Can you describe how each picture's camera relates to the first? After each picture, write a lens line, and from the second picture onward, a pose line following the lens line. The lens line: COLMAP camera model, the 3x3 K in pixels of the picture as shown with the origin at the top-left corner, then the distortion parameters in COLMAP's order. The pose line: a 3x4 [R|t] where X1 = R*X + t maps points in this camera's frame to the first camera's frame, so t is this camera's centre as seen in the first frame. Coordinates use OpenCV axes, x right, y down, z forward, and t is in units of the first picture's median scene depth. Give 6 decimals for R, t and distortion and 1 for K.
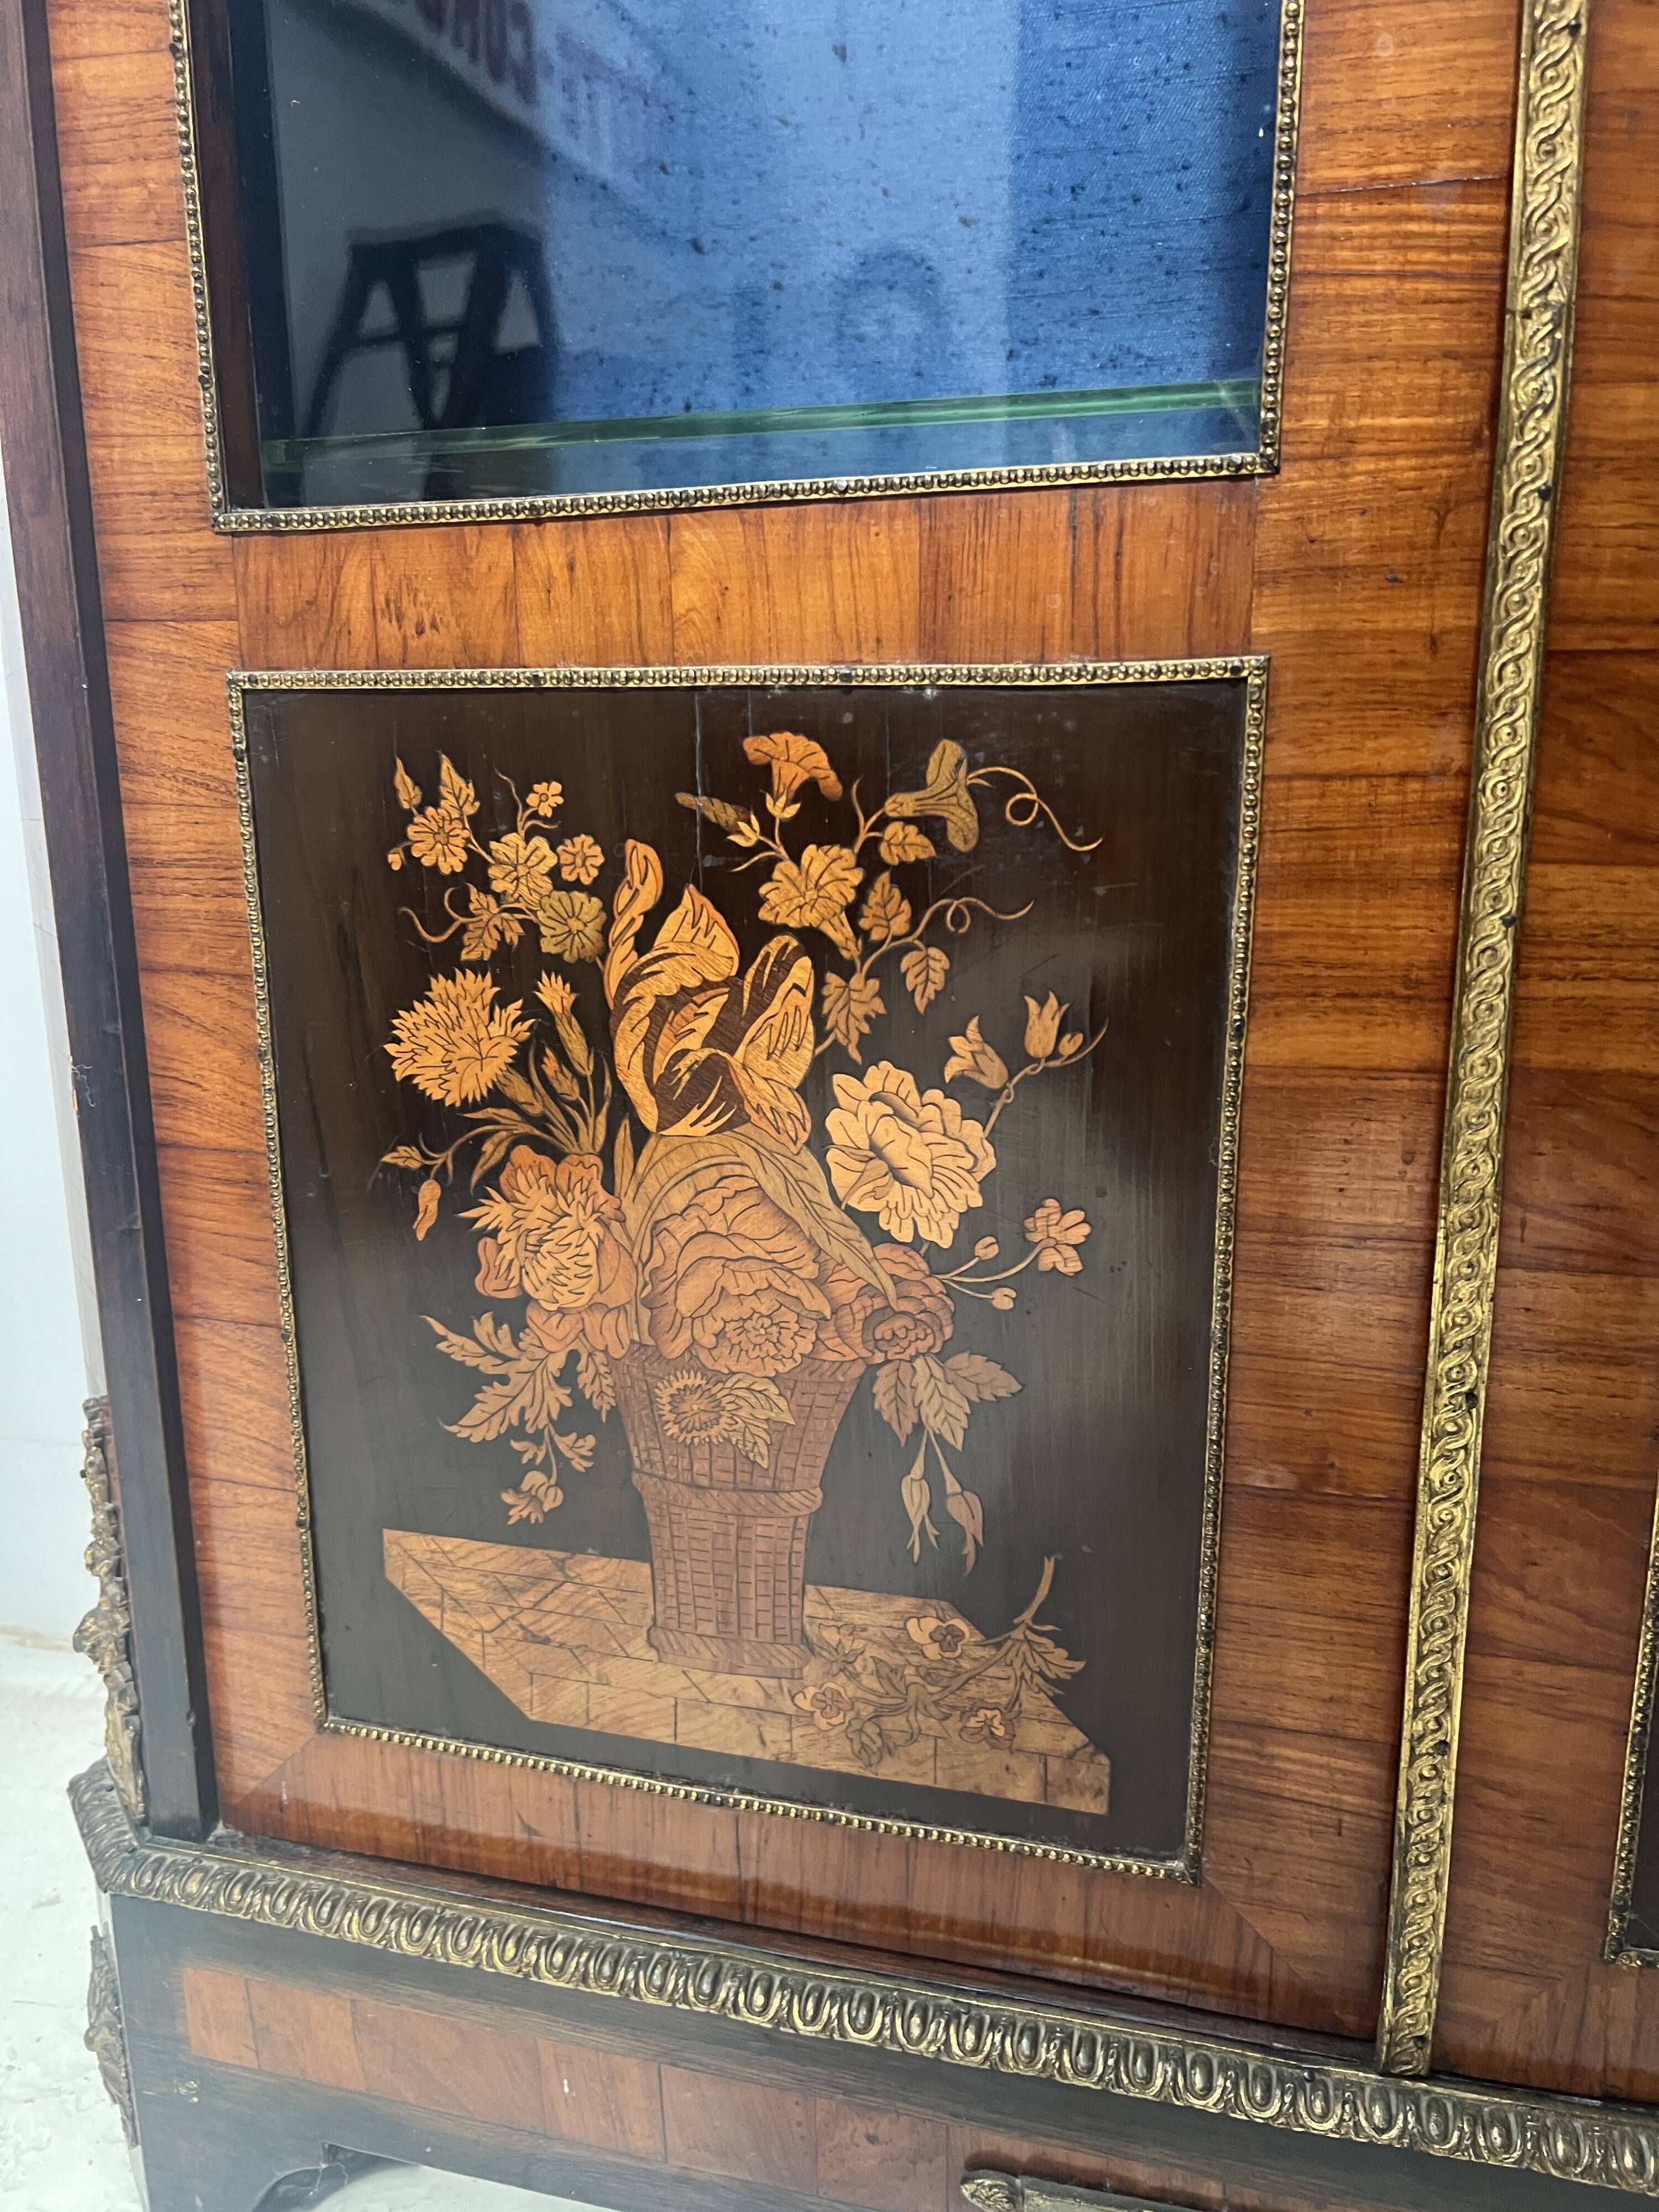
lens RADIAL K [[1570.2, 0, 841.0], [0, 1570.2, 1106.6], [0, 0, 1]] dist [0.098936, -0.168628]
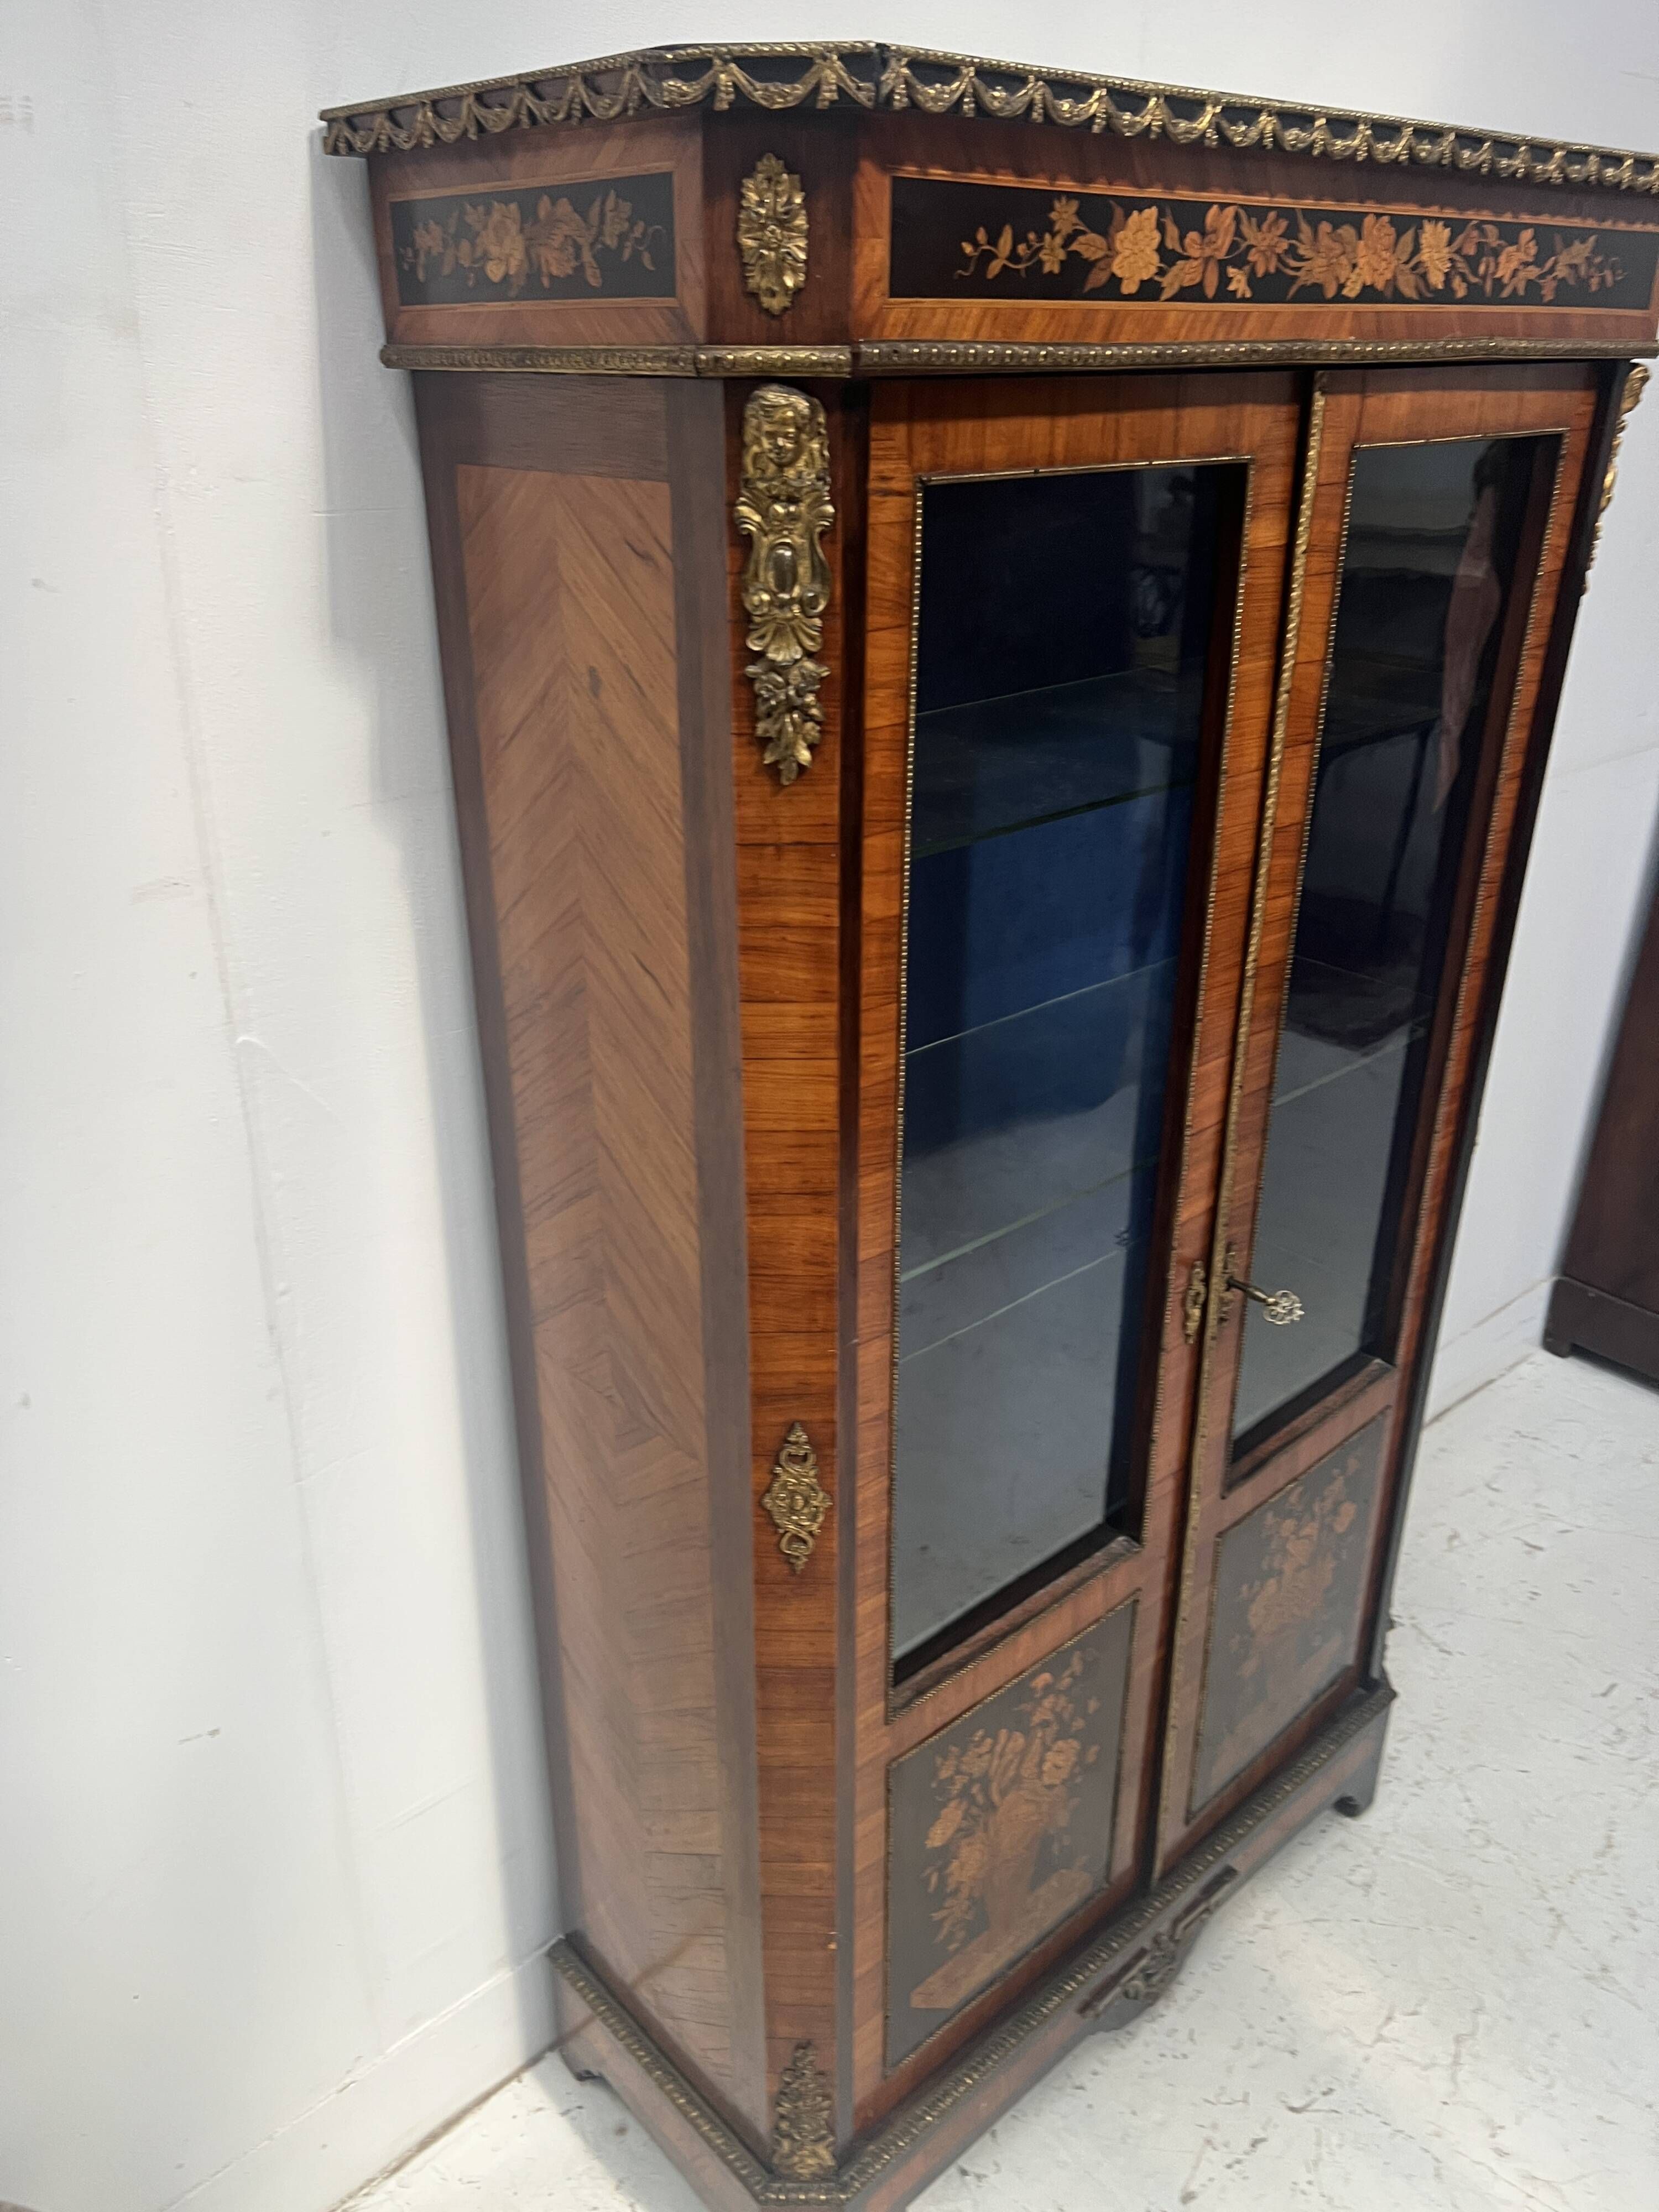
lens RADIAL K [[1677.1, 0, 823.4], [0, 1677.1, 1128.2], [0, 0, 1]] dist [0.045571, -0.049087]
pose [[0.553666, -0.350862, 0.755215, -2.161488], [0.172360, 0.935550, 0.308282, -2.115571], [-0.814706, -0.040516, 0.578457, -0.433420]]
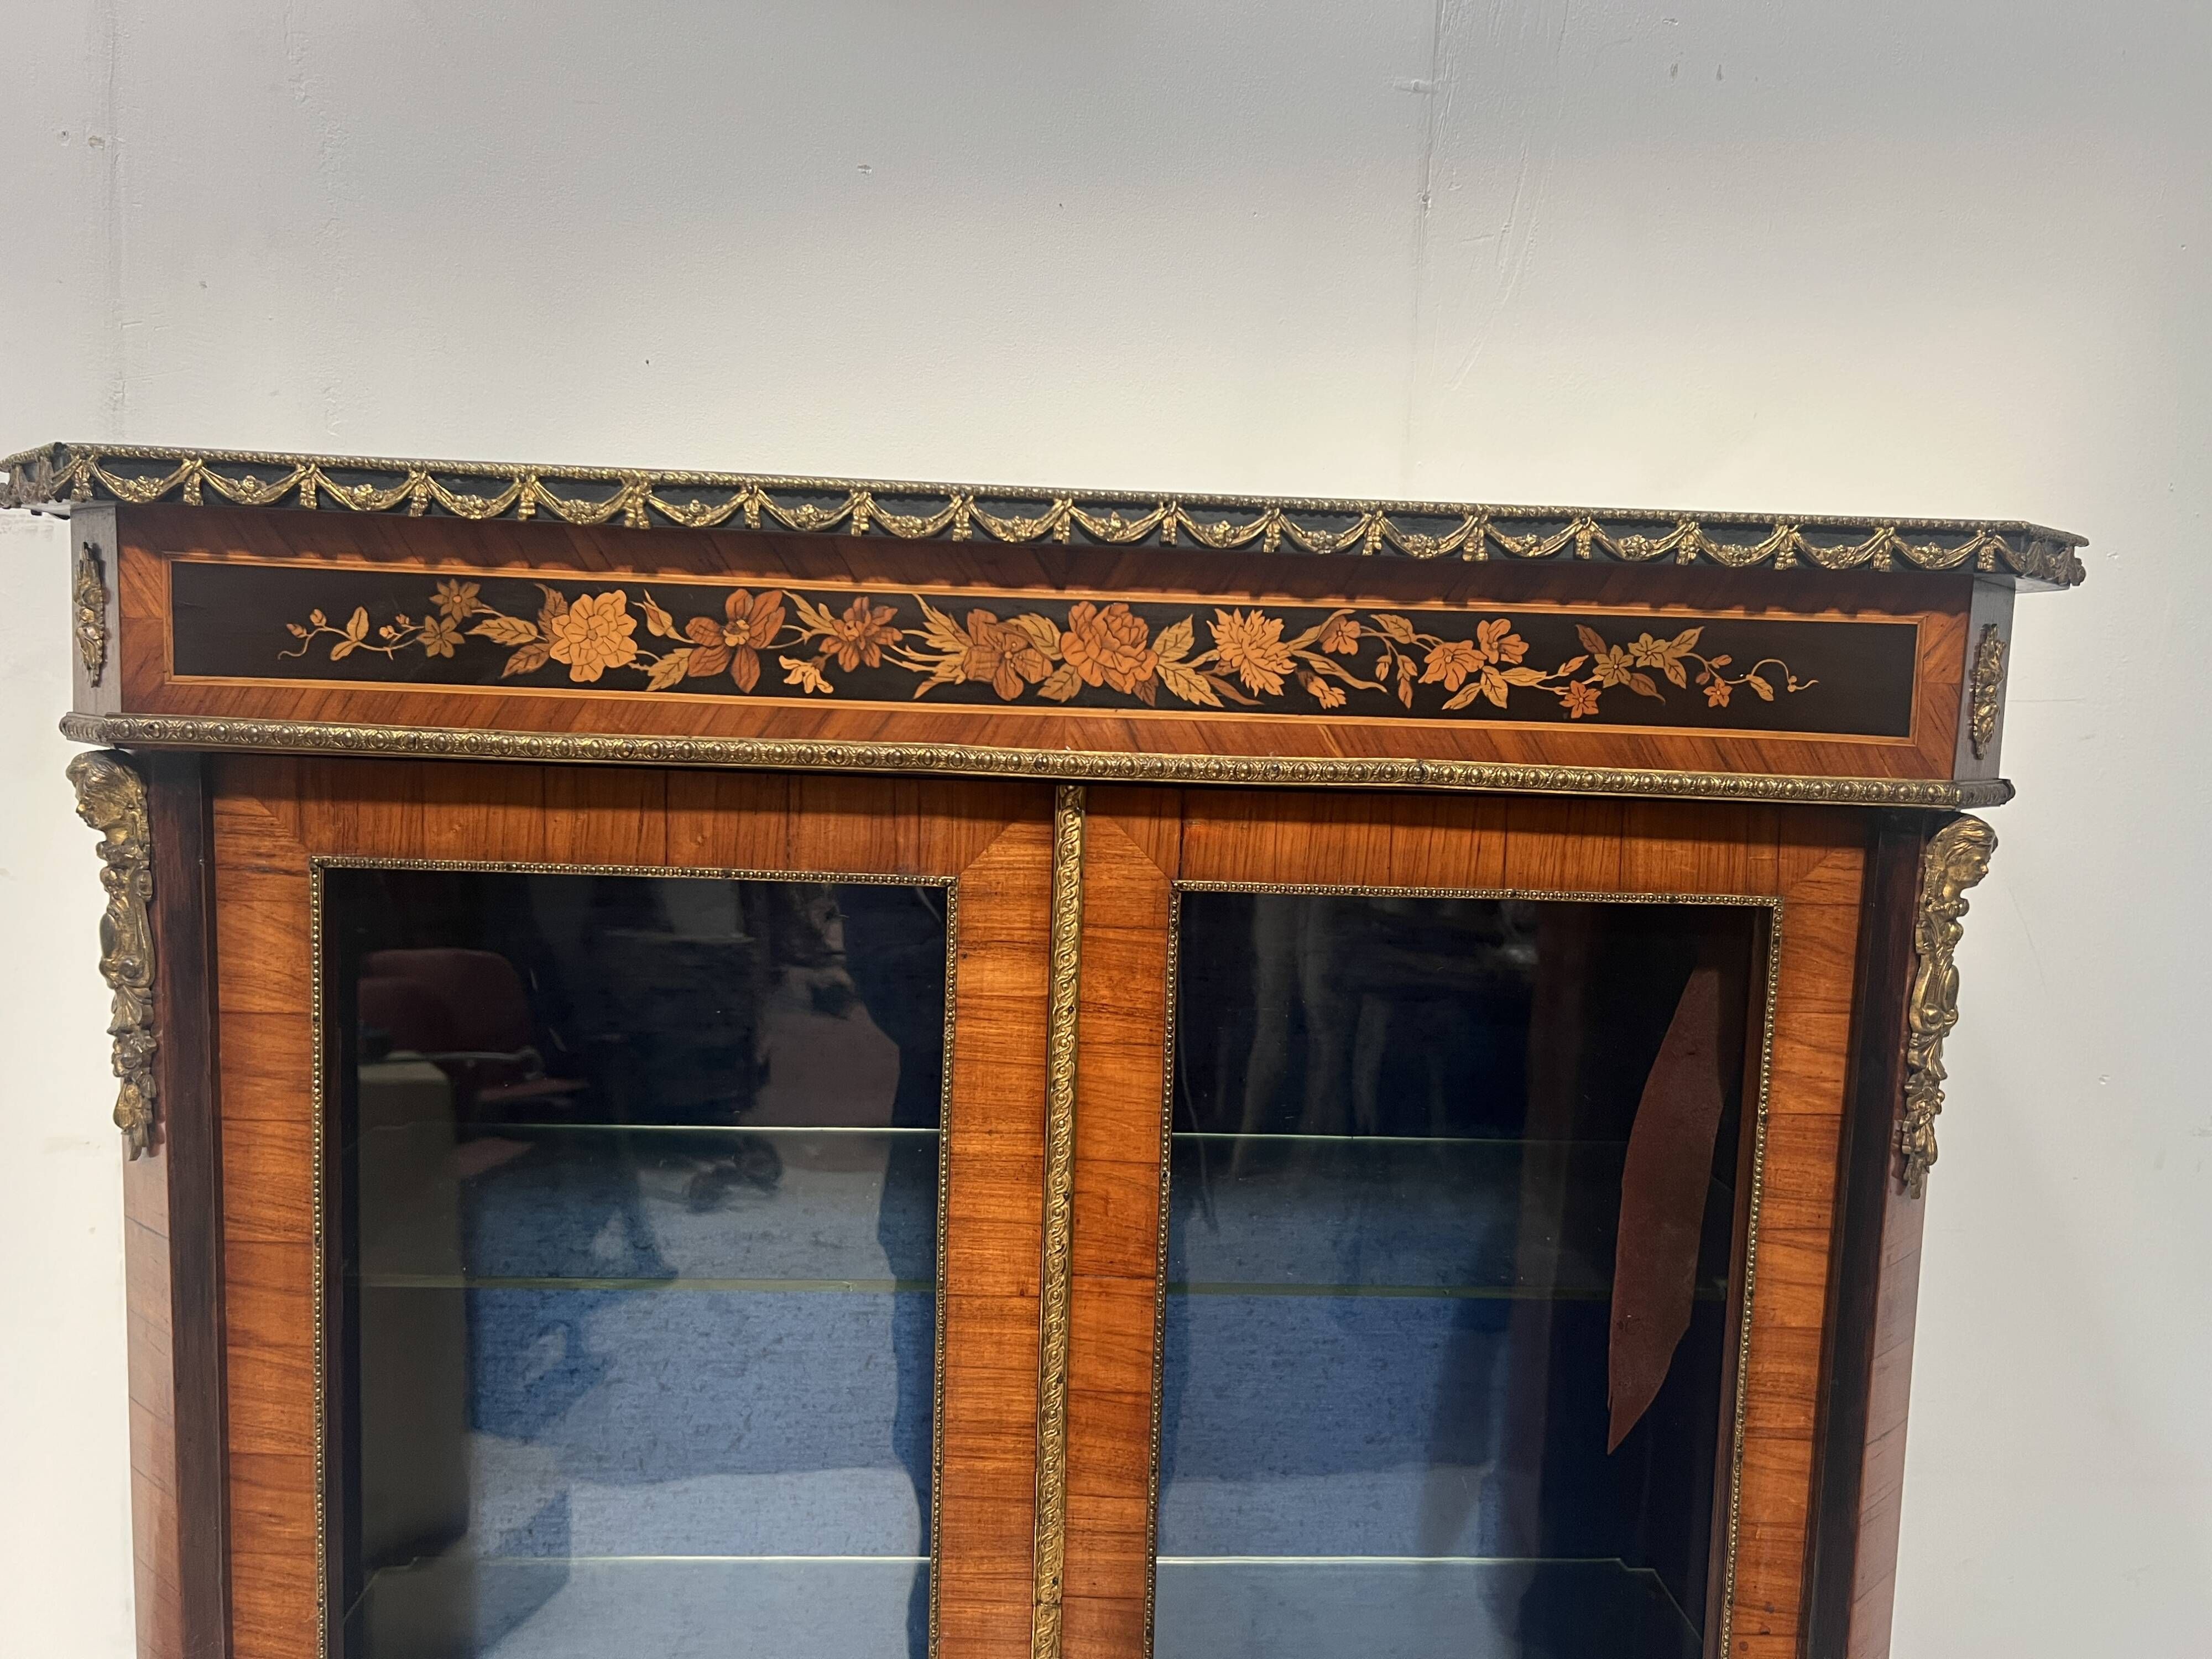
lens RADIAL K [[1686.7, 0, 1119.2], [0, 1686.7, 856.5], [0, 0, 1]] dist [0.141673, -0.350940]
pose [[0.952725, 0.007692, 0.303735, -0.153313], [0.025099, 0.994270, -0.103906, -1.998460], [-0.302794, 0.106617, 0.947074, -1.268158]]
